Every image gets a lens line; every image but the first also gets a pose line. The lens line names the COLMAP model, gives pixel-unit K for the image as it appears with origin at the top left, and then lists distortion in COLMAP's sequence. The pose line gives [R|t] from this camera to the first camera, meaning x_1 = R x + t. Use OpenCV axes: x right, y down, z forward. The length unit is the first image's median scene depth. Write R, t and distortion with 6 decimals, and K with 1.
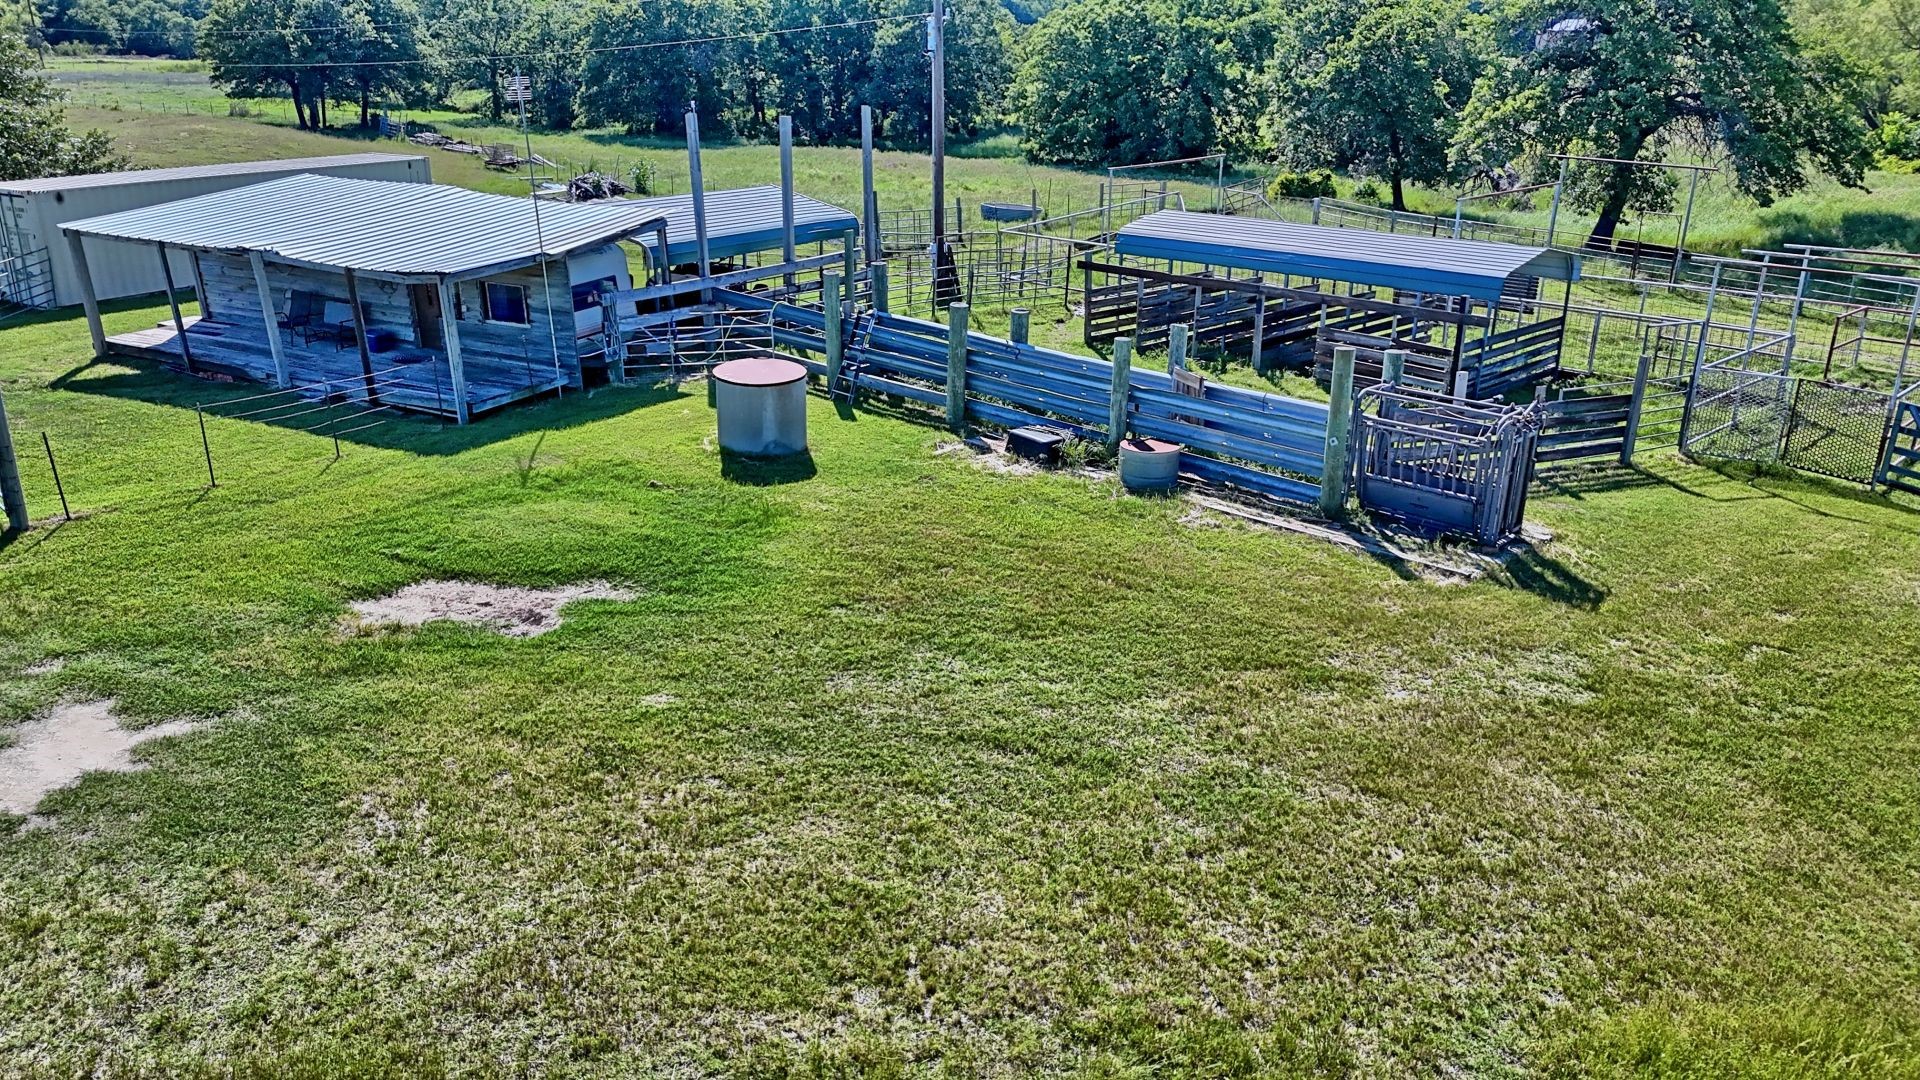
lens RADIAL K [[1408.1, 0, 960.0], [0, 1408.1, 540.0], [0, 0, 1]] dist [0.100518, -0.098570]
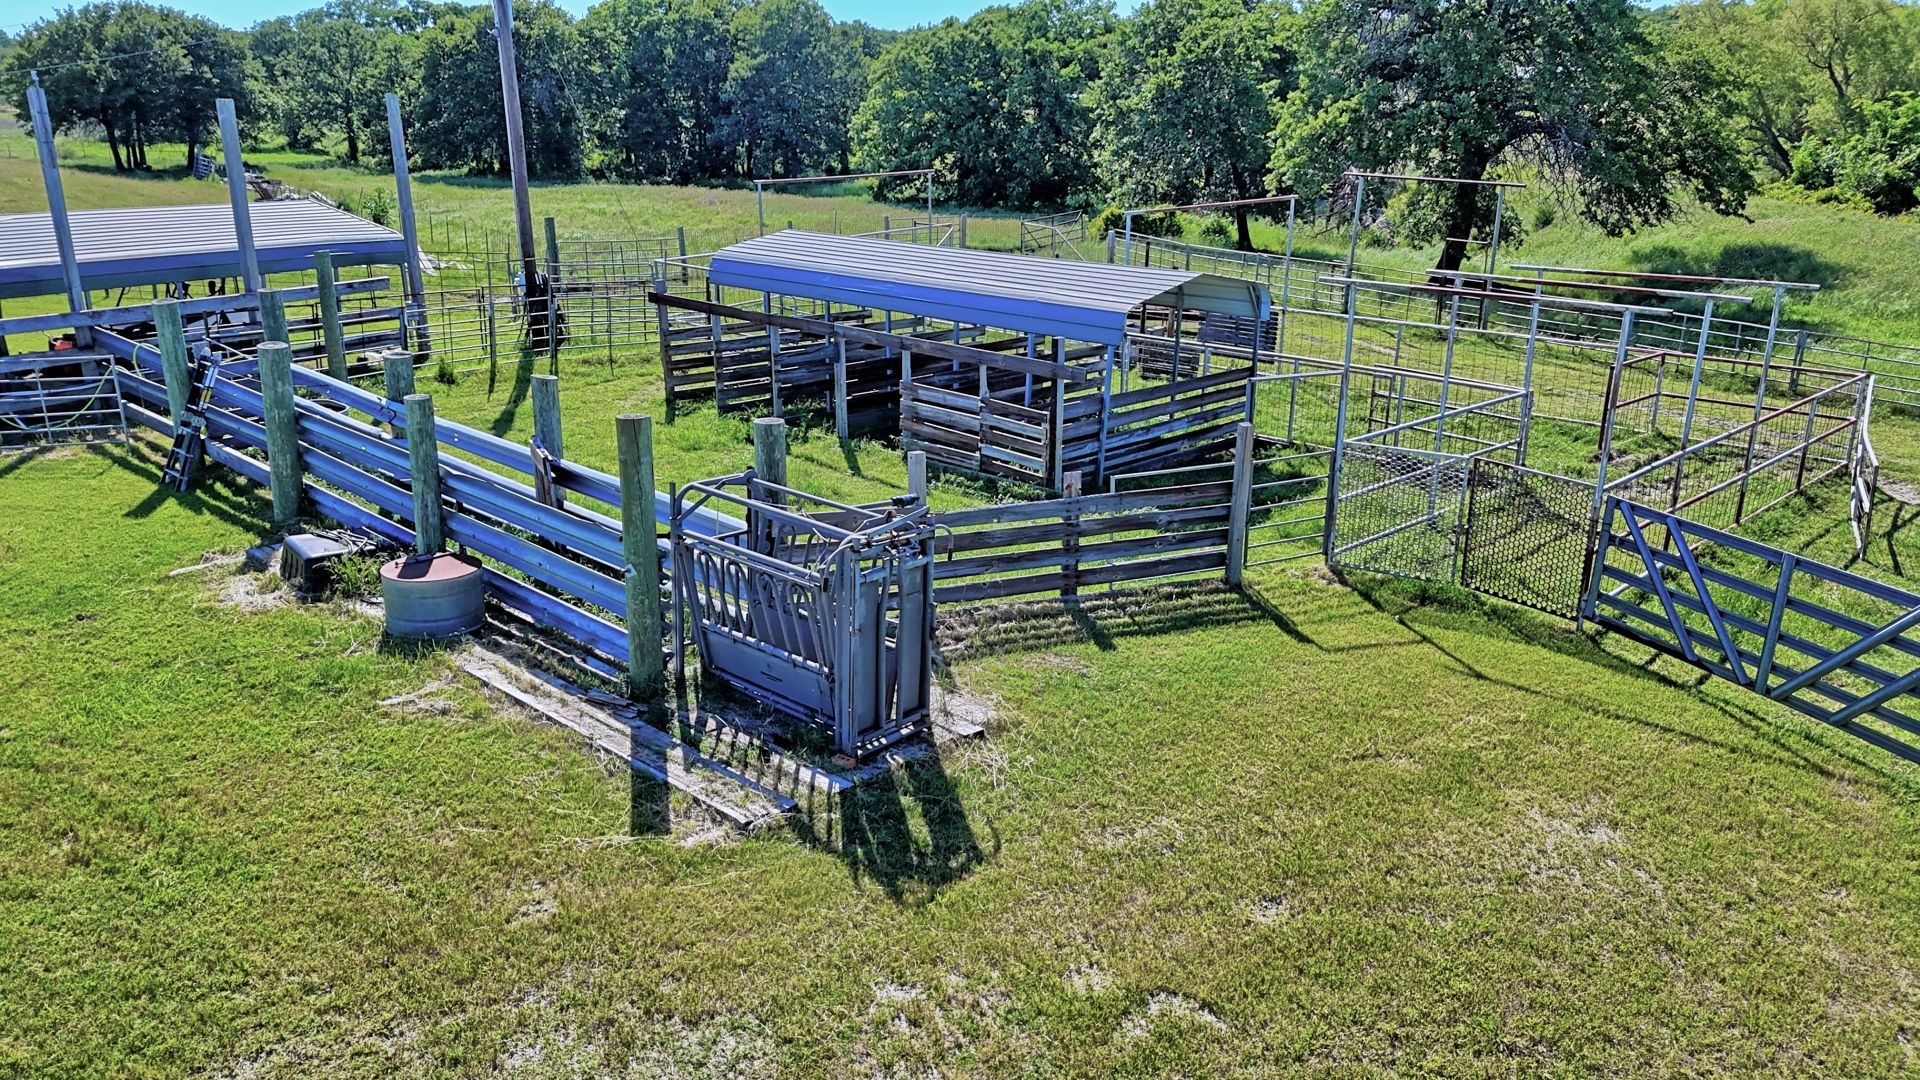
lens RADIAL K [[1404.9, 0, 953.1], [0, 1404.9, 561.1], [0, 0, 1]] dist [0.100757, -0.106239]
pose [[0.999984, -0.004086, 0.003892, 0.160921], [0.004173, 0.999736, -0.022574, -0.024136], [-0.003799, 0.022590, 0.999738, 0.164392]]
